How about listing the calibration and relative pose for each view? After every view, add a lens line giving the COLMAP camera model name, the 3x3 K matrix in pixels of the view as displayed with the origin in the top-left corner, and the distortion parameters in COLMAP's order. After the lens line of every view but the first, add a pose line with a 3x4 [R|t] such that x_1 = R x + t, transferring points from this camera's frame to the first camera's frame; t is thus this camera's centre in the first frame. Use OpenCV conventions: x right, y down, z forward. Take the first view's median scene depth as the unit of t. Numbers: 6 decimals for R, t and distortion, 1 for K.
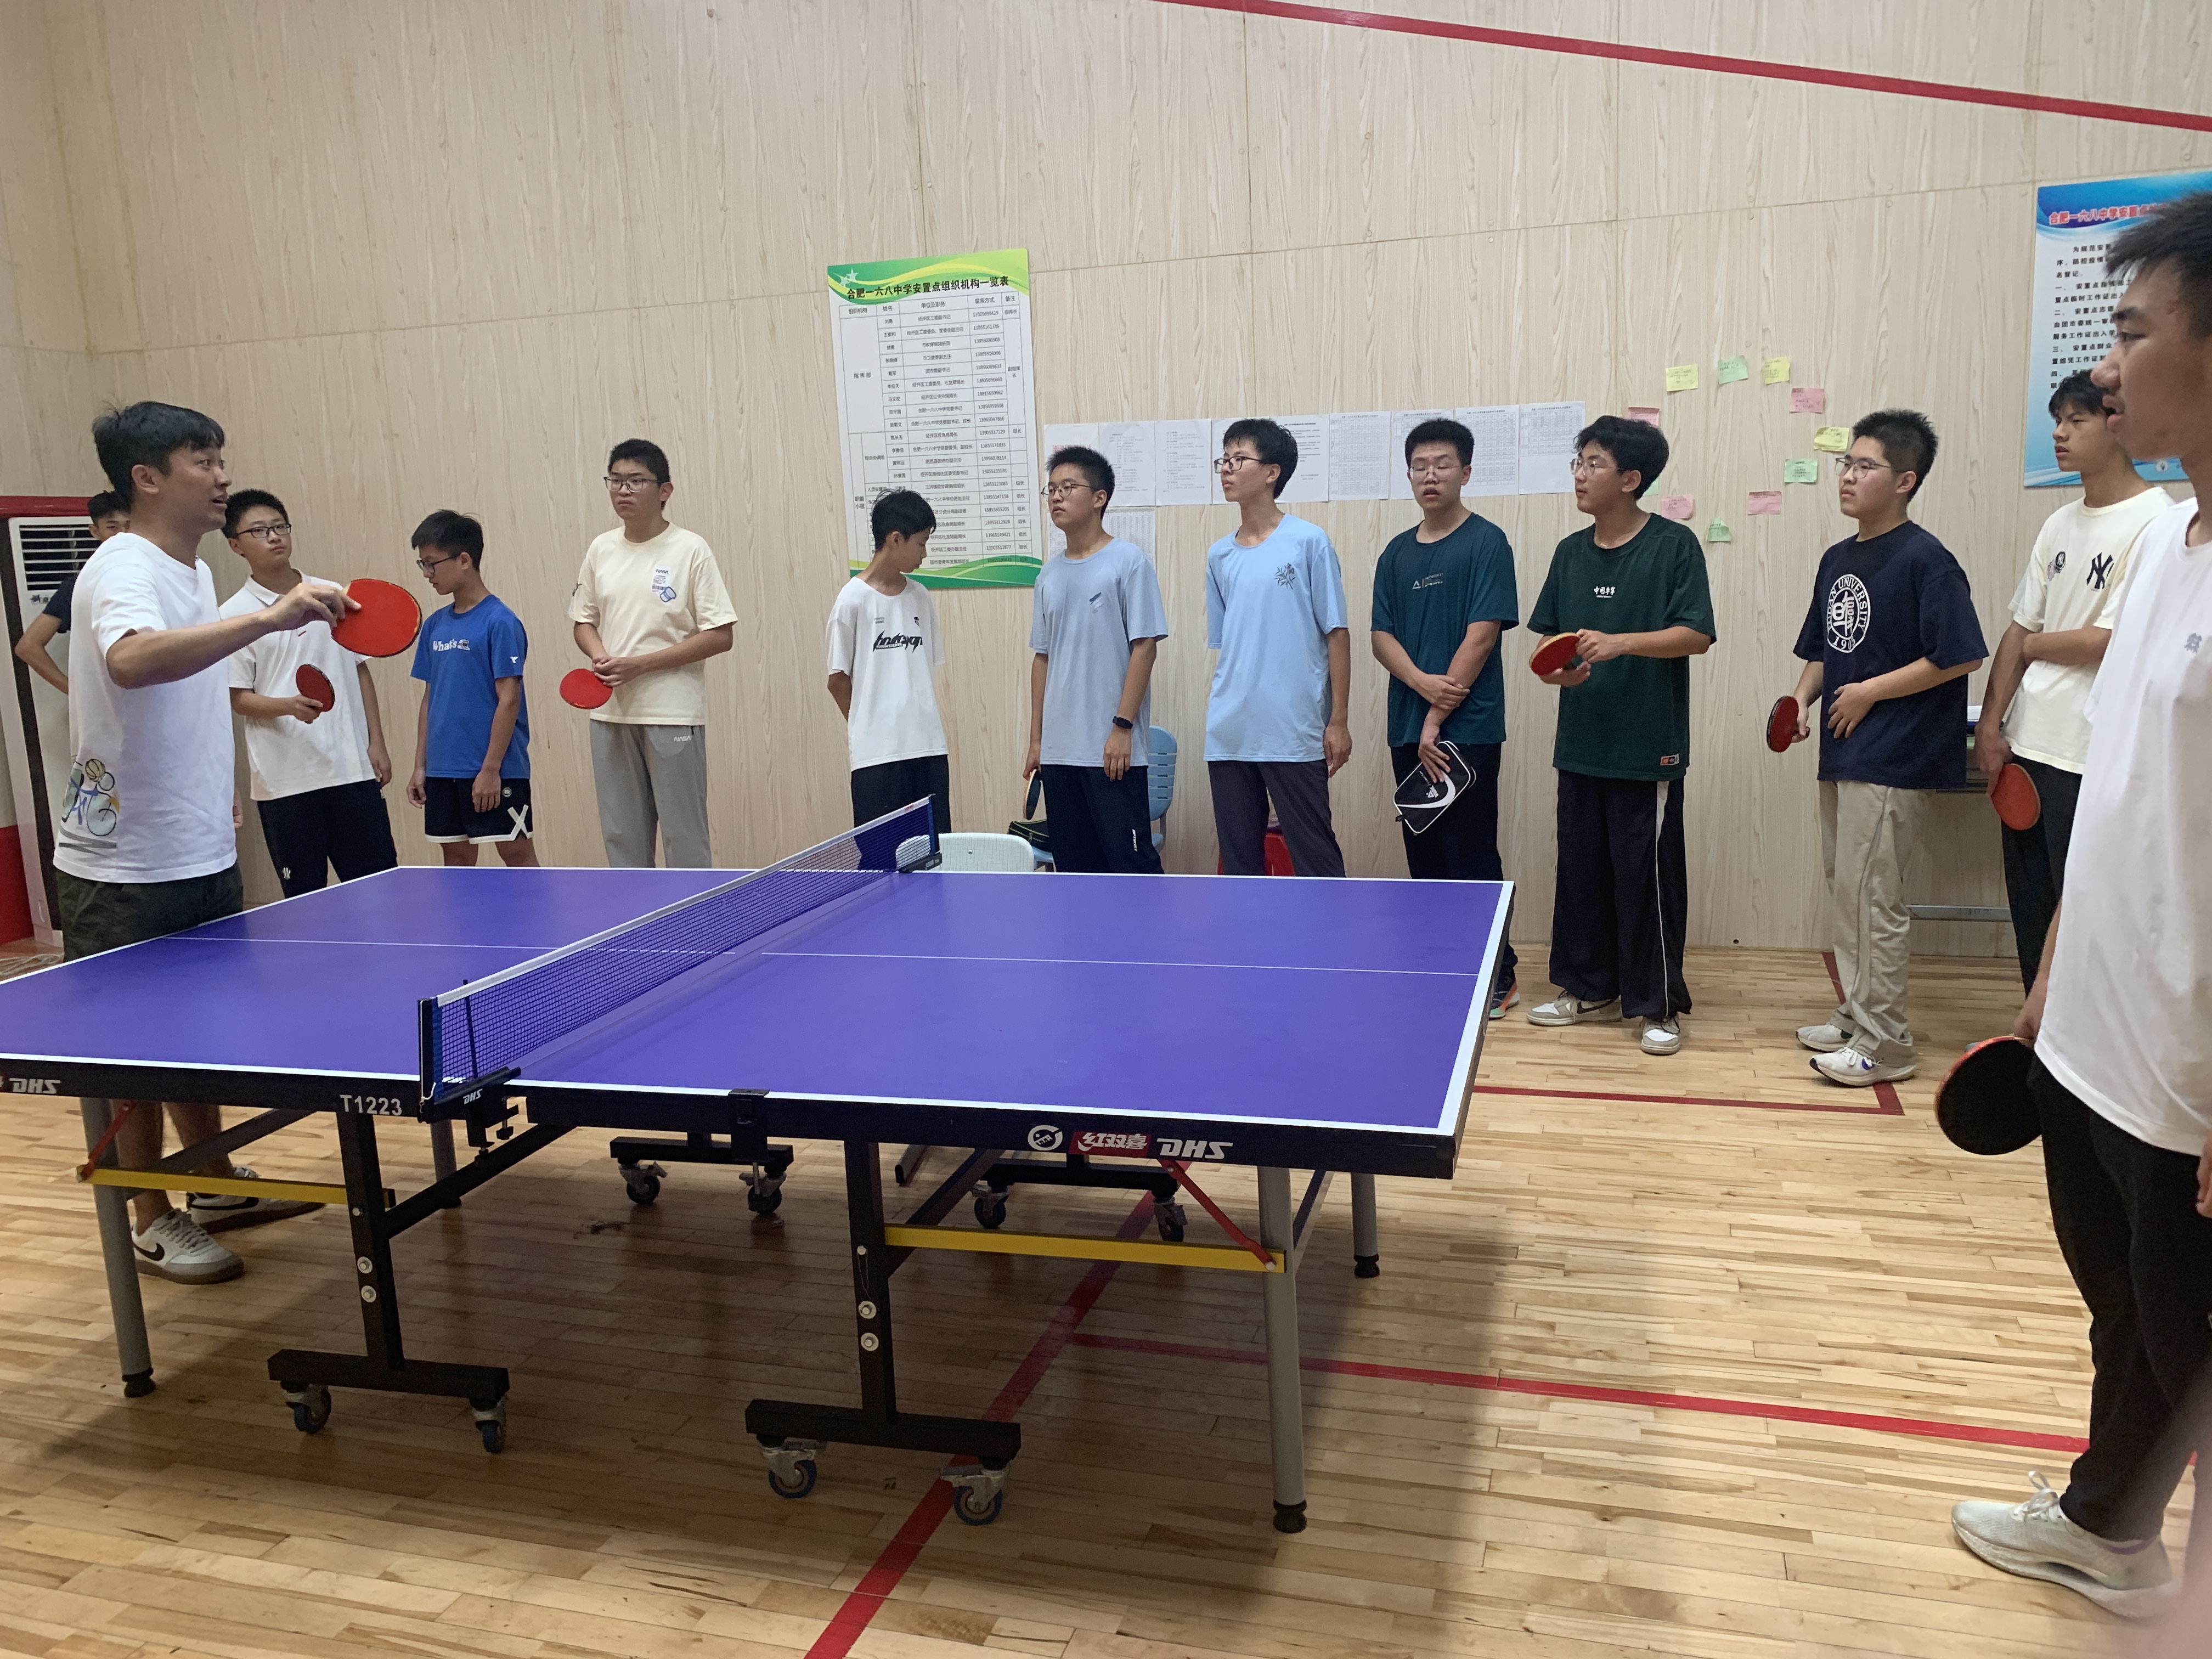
lens RADIAL K [[1690.0, 0, 1119.2], [0, 1690.0, 820.2], [0, 0, 1]] dist [0.032221, -0.045047]
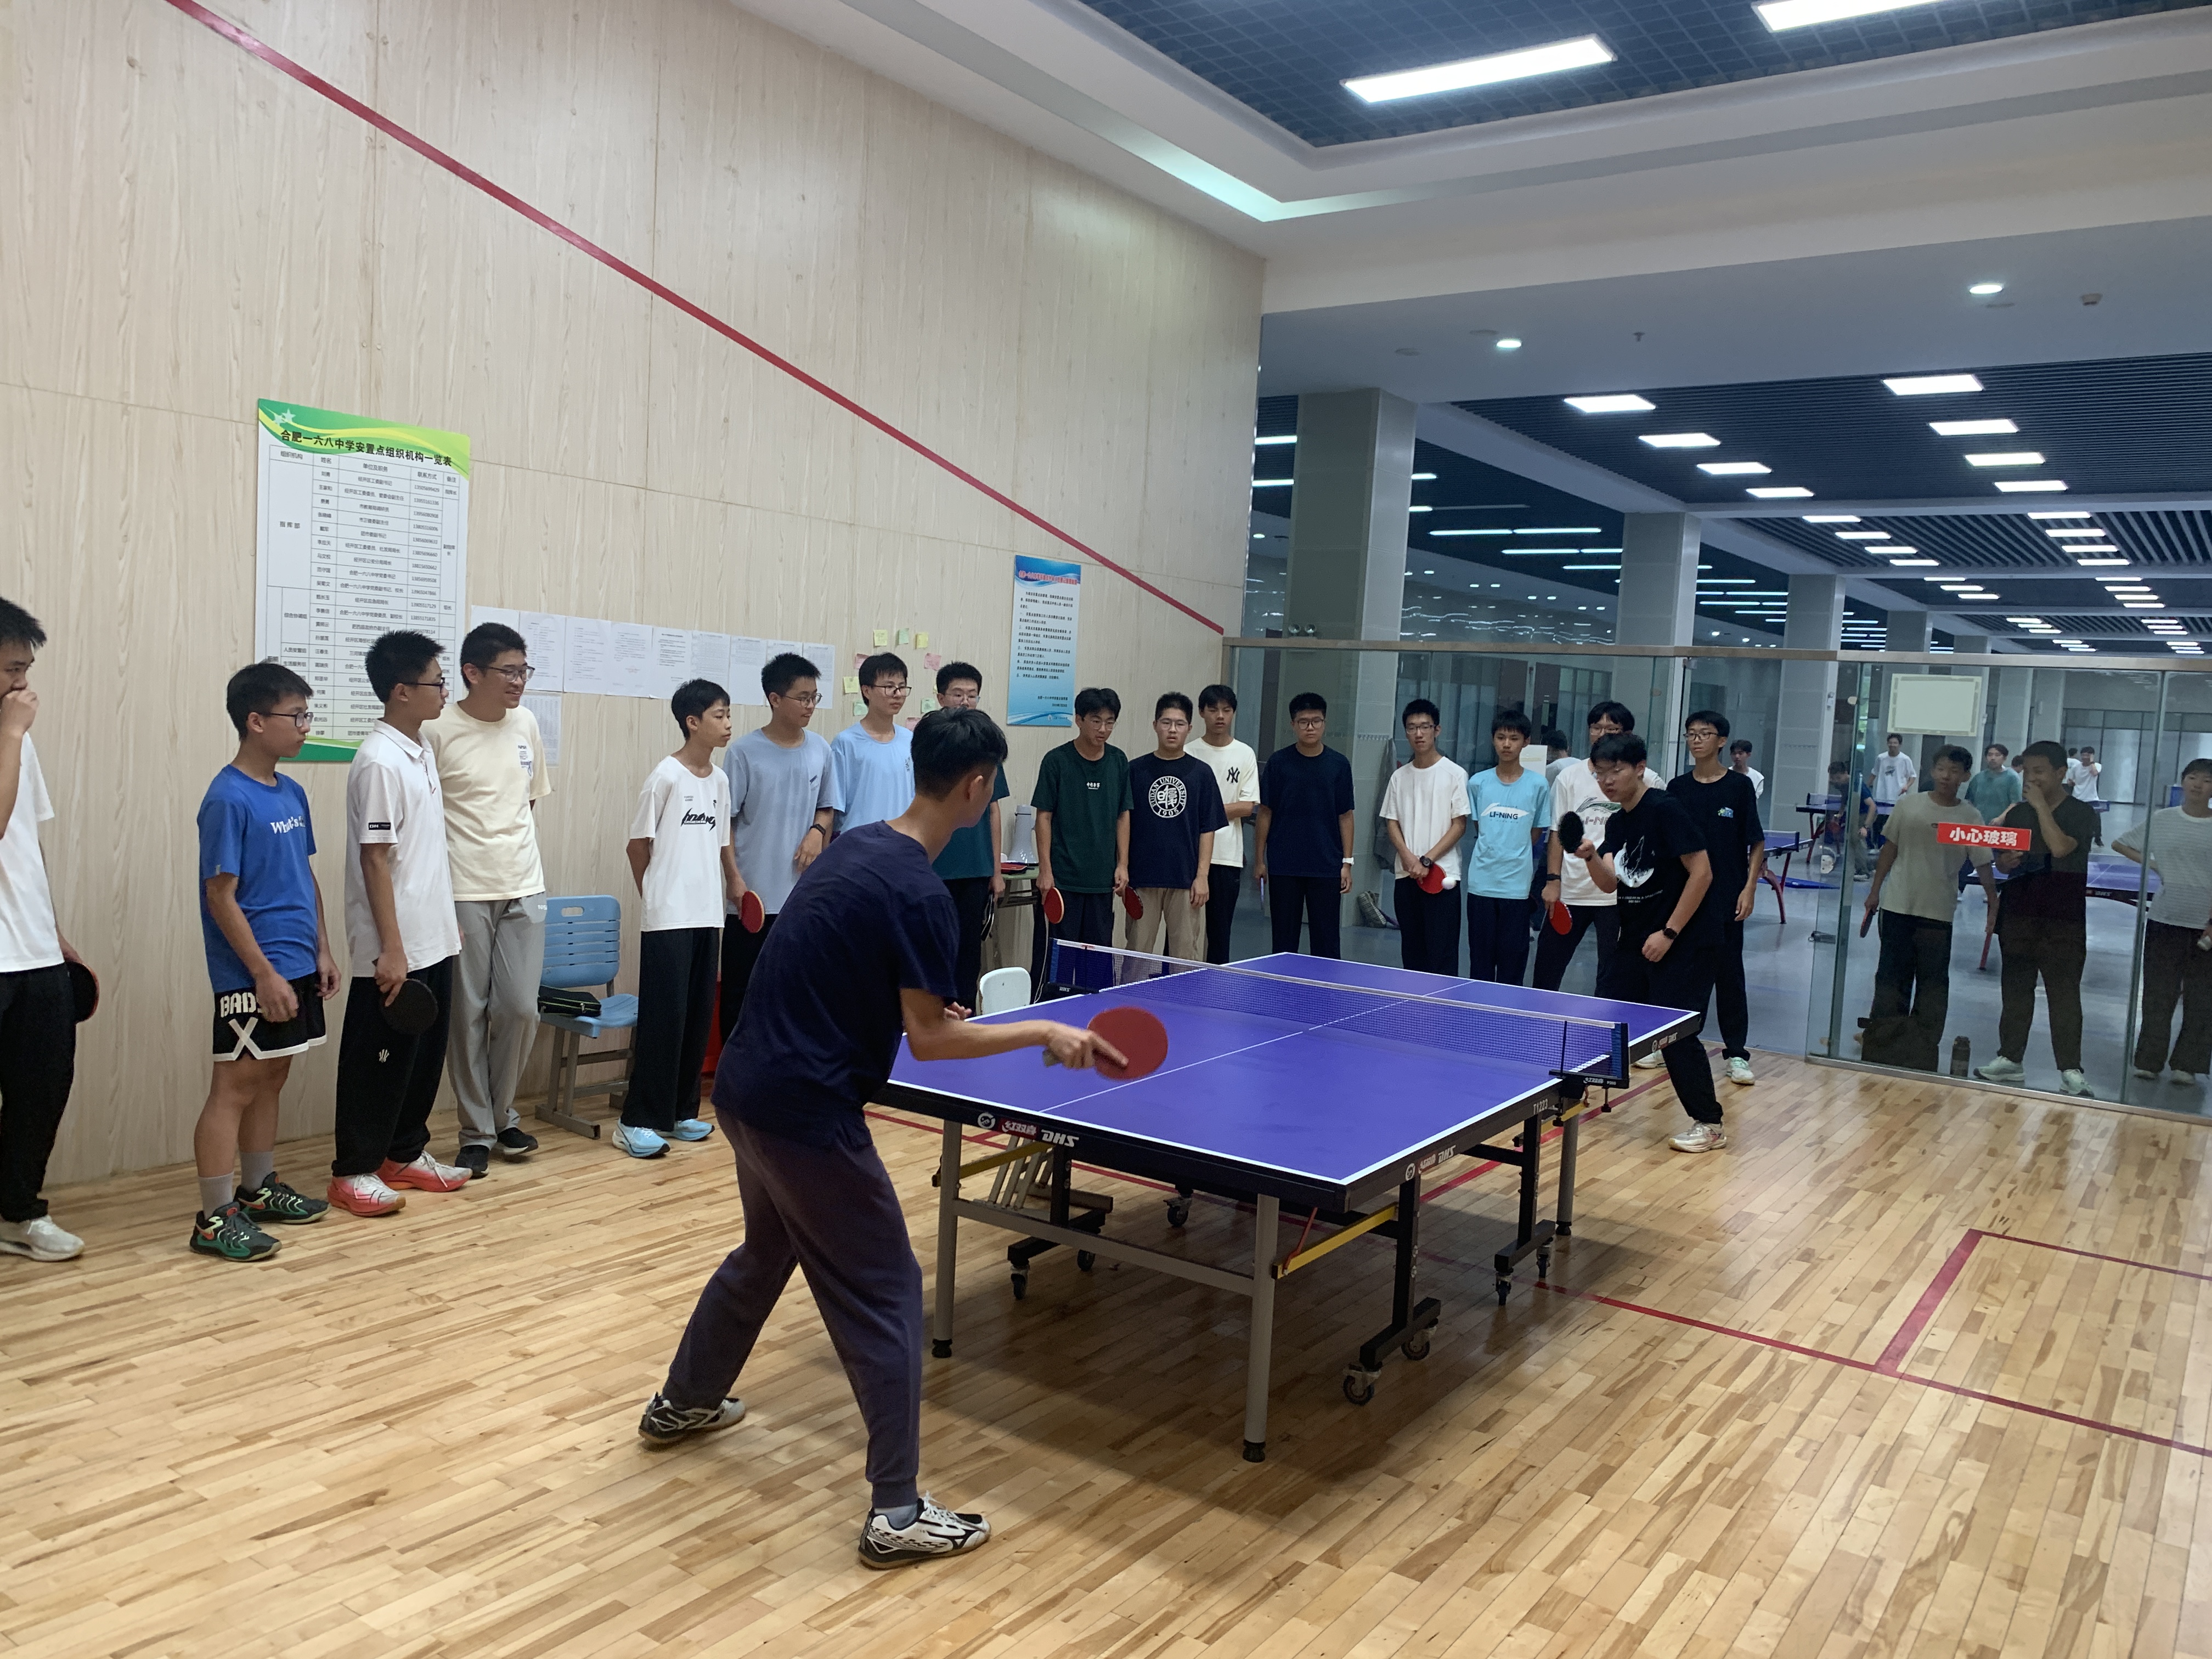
lens RADIAL K [[1690.0, 0, 1057.4], [0, 1690.0, 826.0], [0, 0, 1]] dist [0.032221, -0.045047]
pose [[0.330954, -0.016673, 0.943499, -0.900802], [0.086072, 0.996209, -0.012588, -0.059473], [-0.939713, 0.085375, 0.331135, 0.346582]]
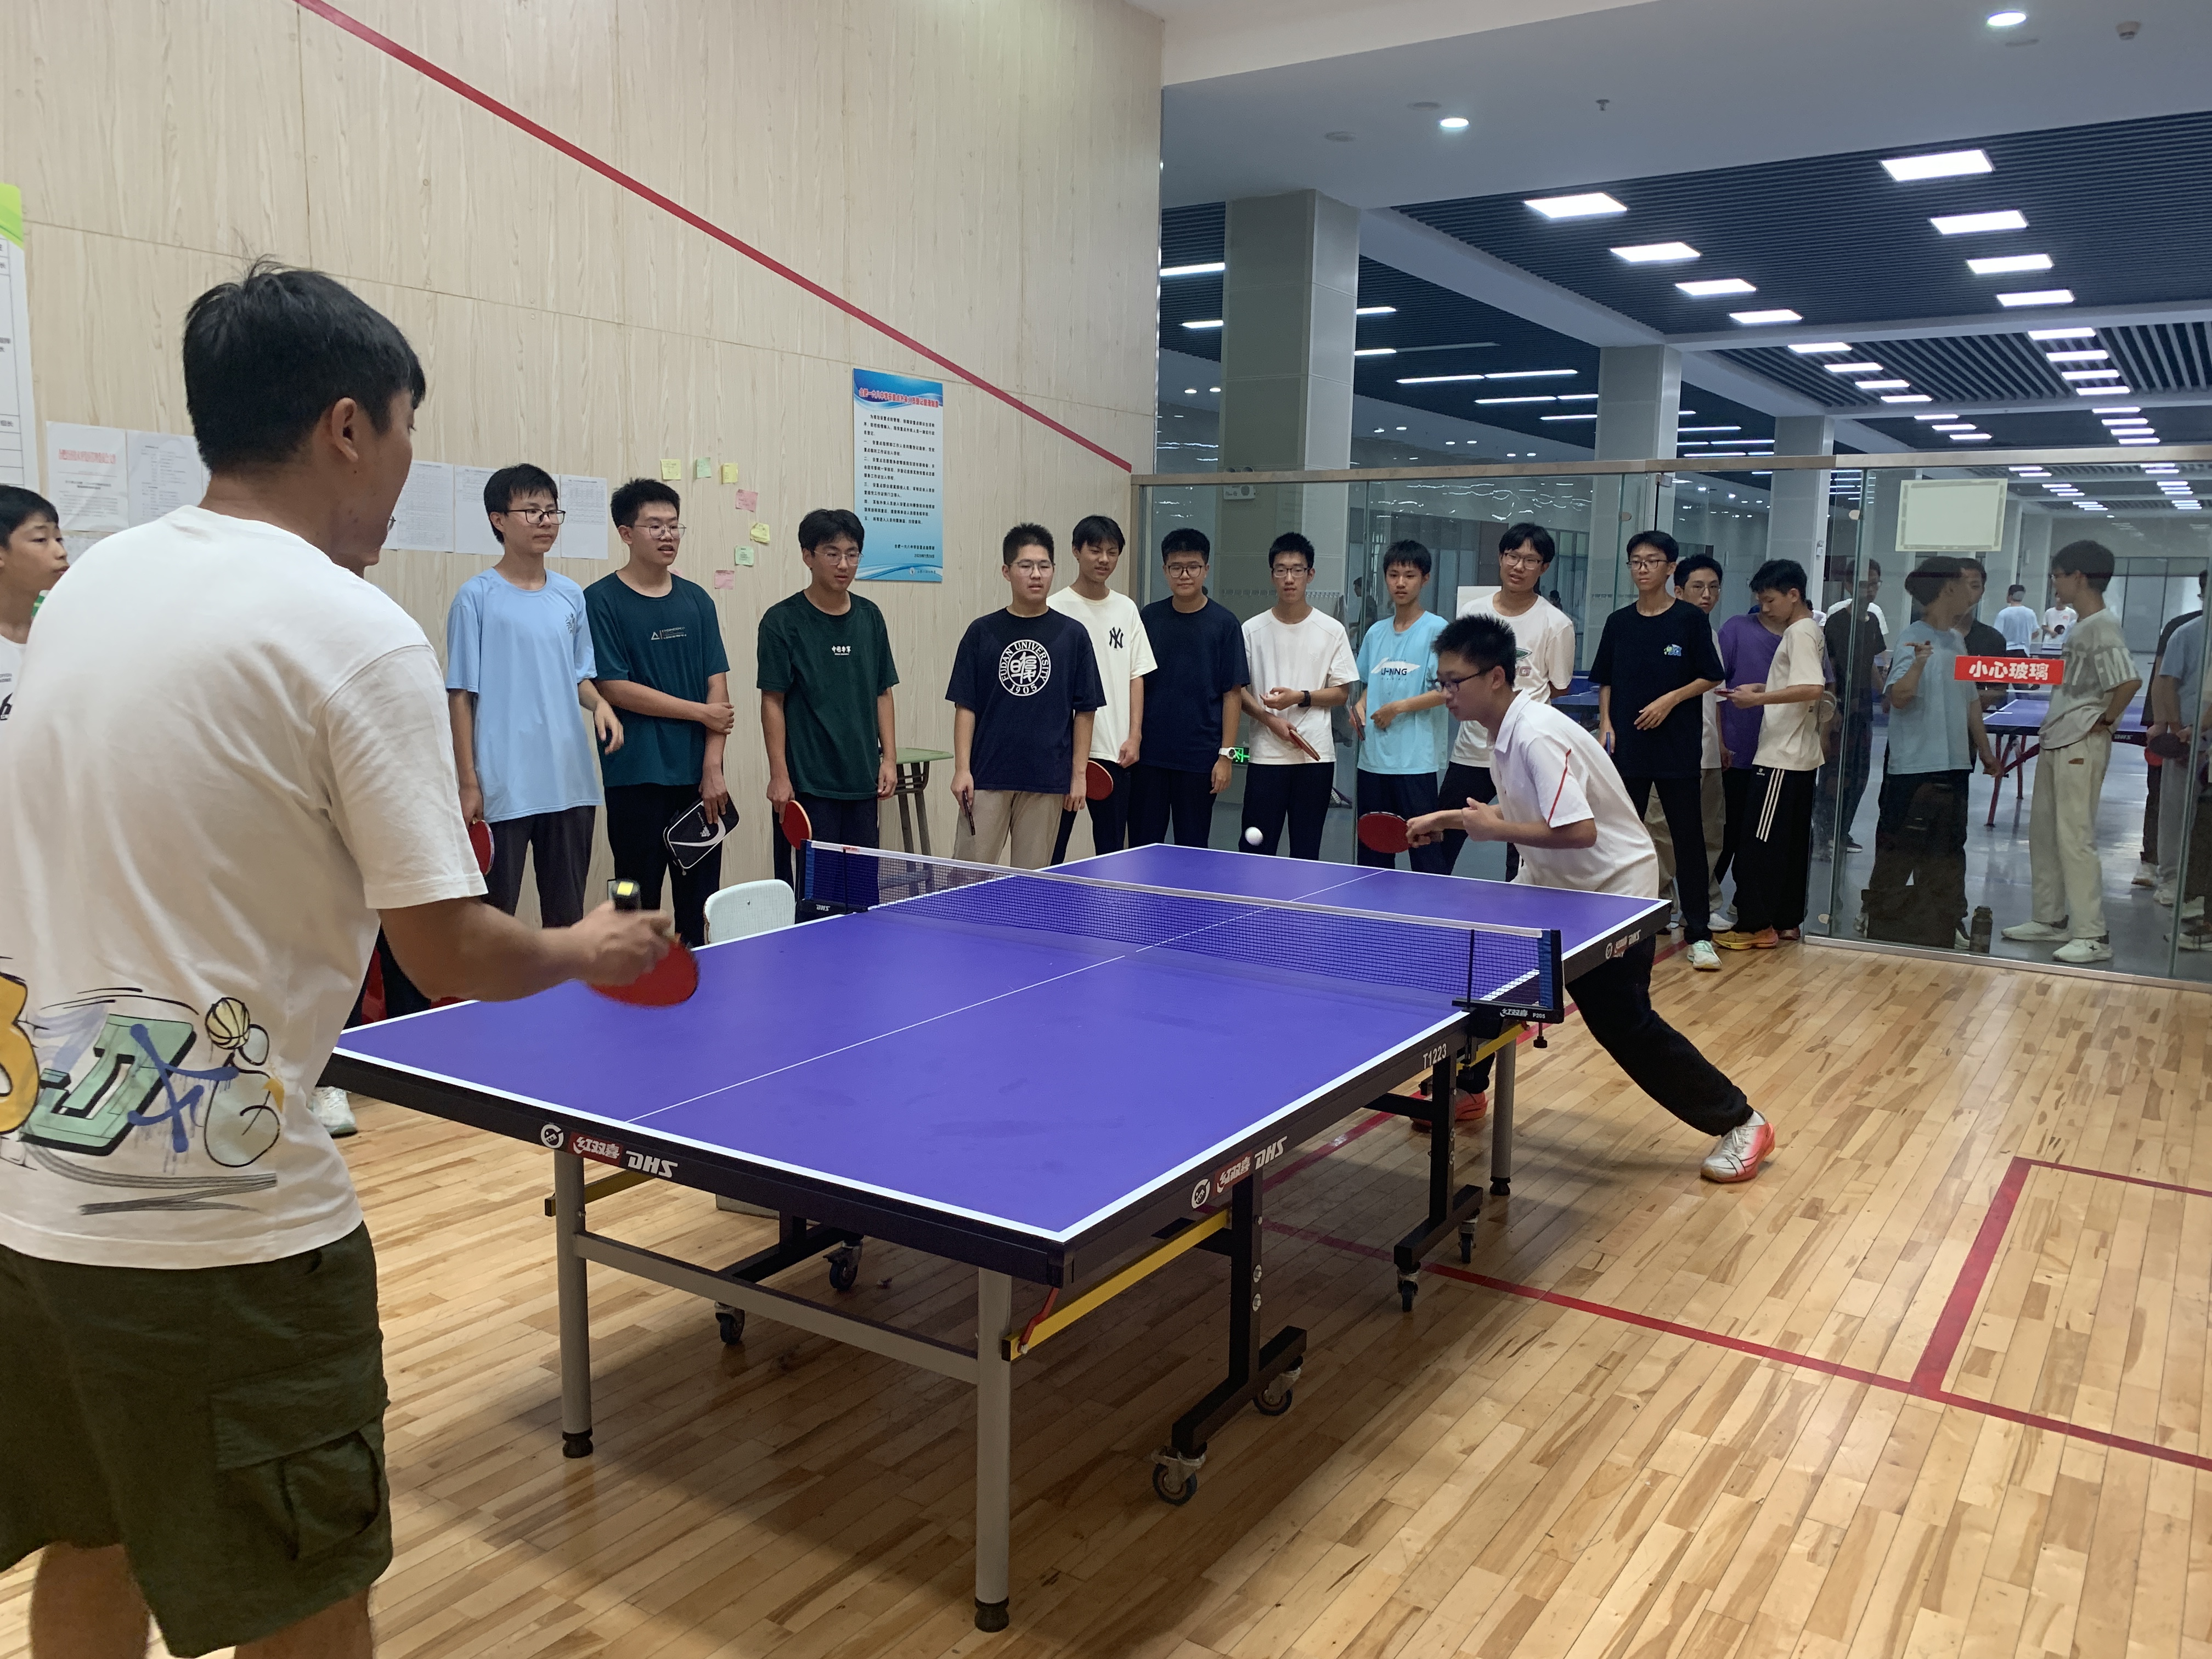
lens RADIAL K [[1690.0, 0, 1116.0], [0, 1690.0, 831.7], [0, 0, 1]] dist [0.032221, -0.045047]
pose [[0.295038, -0.093299, 0.950920, -0.652990], [0.122105, 0.990743, 0.059321, -0.038178], [-0.947651, 0.098611, 0.303699, 0.334764]]
